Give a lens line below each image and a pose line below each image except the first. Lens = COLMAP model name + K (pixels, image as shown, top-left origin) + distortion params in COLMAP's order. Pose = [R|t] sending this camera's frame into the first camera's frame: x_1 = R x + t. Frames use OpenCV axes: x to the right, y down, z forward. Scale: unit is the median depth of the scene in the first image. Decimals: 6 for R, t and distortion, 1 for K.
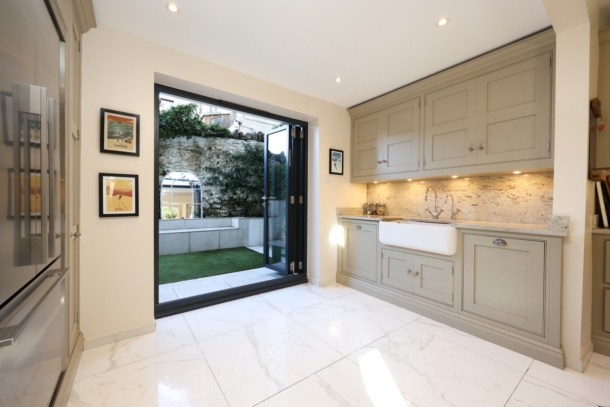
lens RADIAL K [[246.6, 0, 304.4], [0, 246.6, 203.2], [0, 0, 1]] dist [-0.000158, 0.000090]
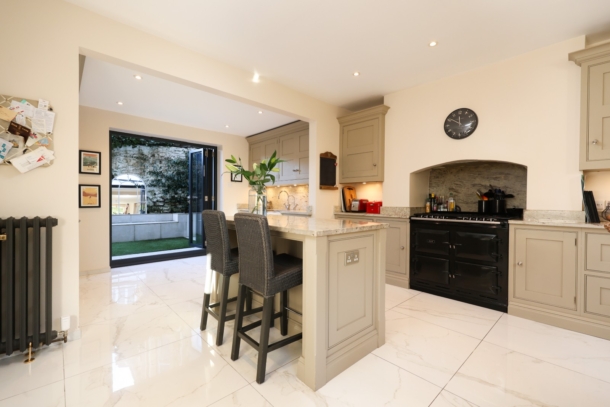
lens RADIAL K [[269.2, 0, 305.9], [0, 269.2, 203.5], [0, 0, 1]] dist [-0.000279, -0.000168]
pose [[0.993439, -0.002127, 0.114344, 0.205968], [0.001697, 0.999991, 0.003858, 0.005918], [-0.114351, -0.003639, 0.993434, -0.388938]]
